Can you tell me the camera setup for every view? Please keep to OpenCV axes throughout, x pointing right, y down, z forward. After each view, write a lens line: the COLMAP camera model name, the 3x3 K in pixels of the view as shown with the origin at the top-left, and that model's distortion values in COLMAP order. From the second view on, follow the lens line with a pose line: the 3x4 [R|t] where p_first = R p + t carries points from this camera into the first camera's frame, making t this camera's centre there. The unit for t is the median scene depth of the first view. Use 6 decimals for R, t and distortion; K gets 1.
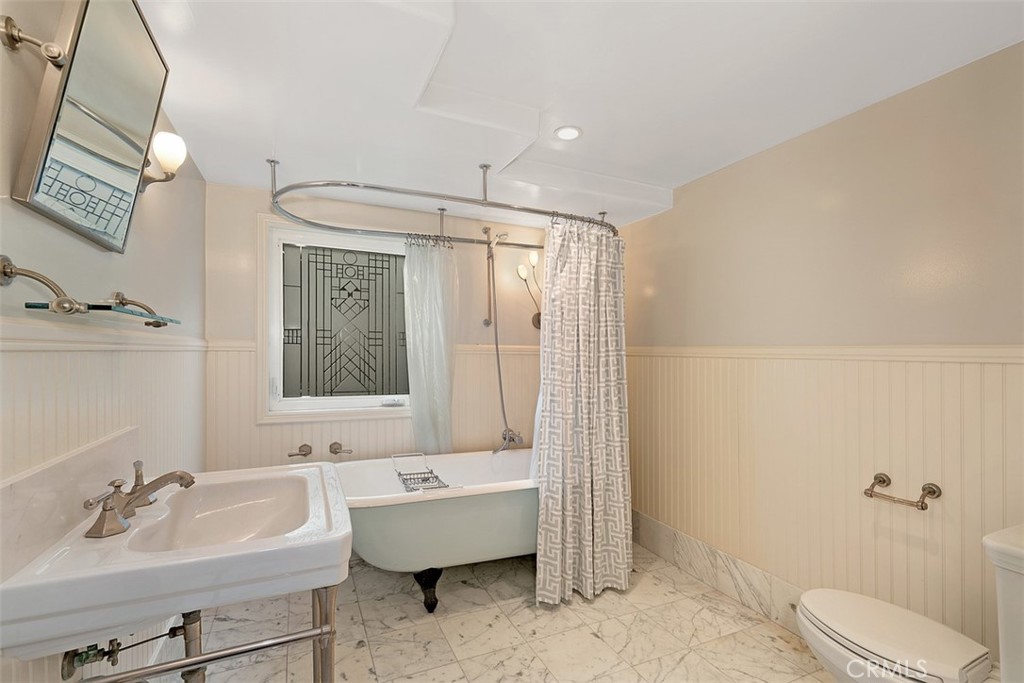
lens RADIAL K [[466.0, 0, 510.9], [0, 466.0, 348.2], [0, 0, 1]] dist [0.011175, -0.000413]
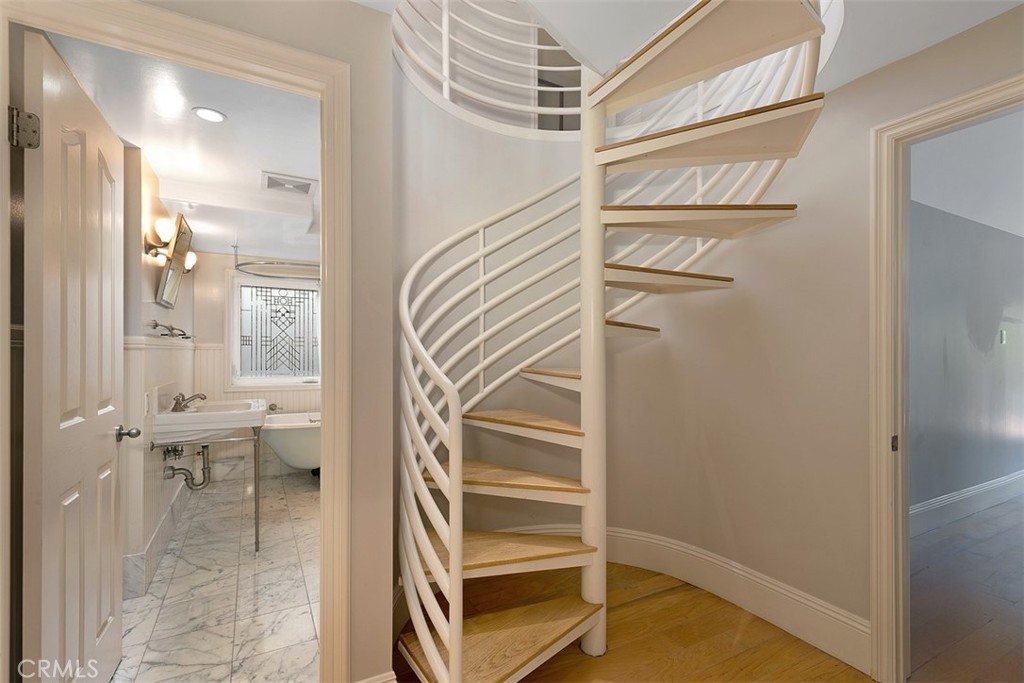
lens RADIAL K [[466.0, 0, 510.9], [0, 466.0, 348.2], [0, 0, 1]] dist [0.011175, -0.000413]
pose [[0.997345, 0.002411, 0.072776, 0.338854], [-0.002468, 0.999997, 0.000684, -0.000748], [-0.072775, -0.000862, 0.997348, -0.704723]]
